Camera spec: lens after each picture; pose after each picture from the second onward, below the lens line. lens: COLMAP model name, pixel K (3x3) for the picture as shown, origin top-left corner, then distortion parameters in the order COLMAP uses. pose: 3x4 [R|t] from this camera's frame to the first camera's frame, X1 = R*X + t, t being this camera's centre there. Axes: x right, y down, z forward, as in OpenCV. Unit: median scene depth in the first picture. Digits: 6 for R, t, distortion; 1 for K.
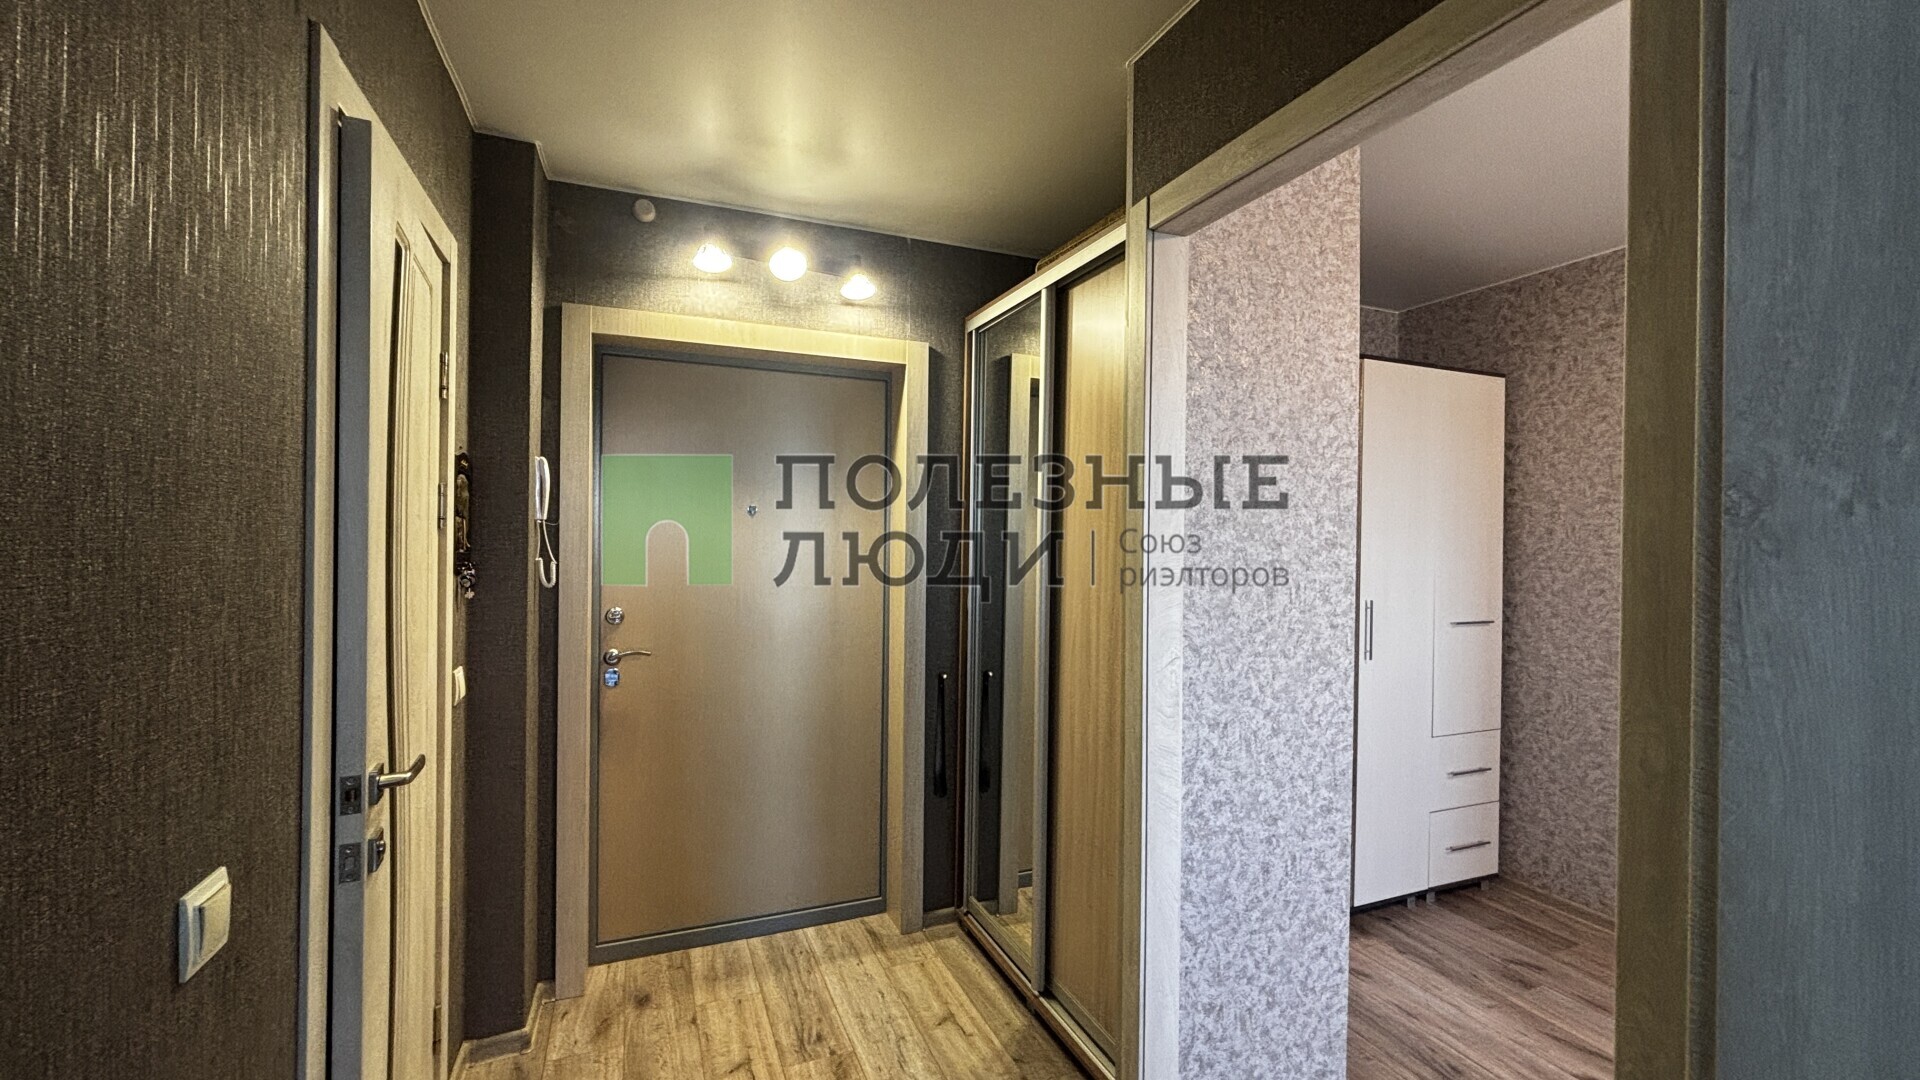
lens RADIAL K [[779.4, 0, 966.7], [0, 779.4, 541.6], [0, 0, 1]] dist [0.002431, 0.000258]
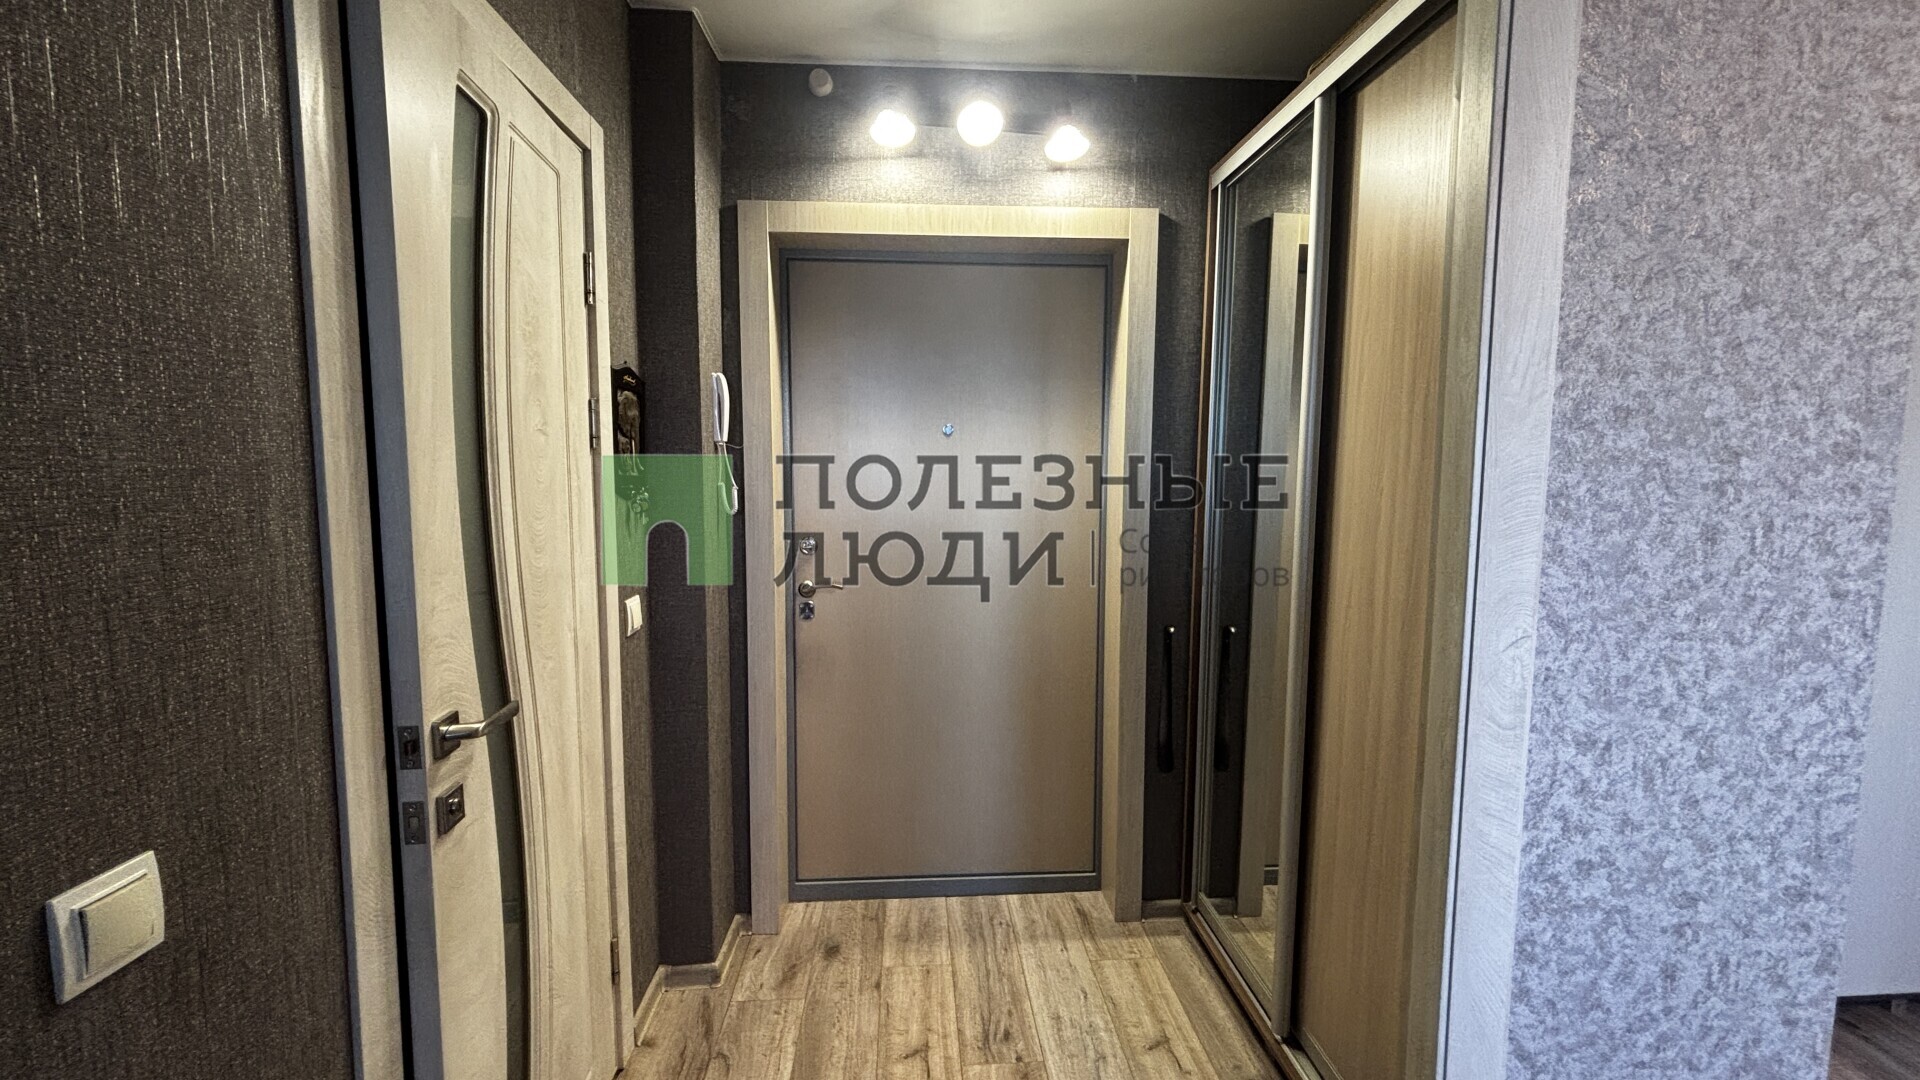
lens RADIAL K [[779.4, 0, 966.7], [0, 779.4, 541.6], [0, 0, 1]] dist [0.002431, 0.000258]
pose [[0.946728, 0.022485, -0.321249, 0.037619], [0.004984, 0.996417, 0.084430, 0.015327], [0.321996, -0.081533, 0.943224, 0.224915]]
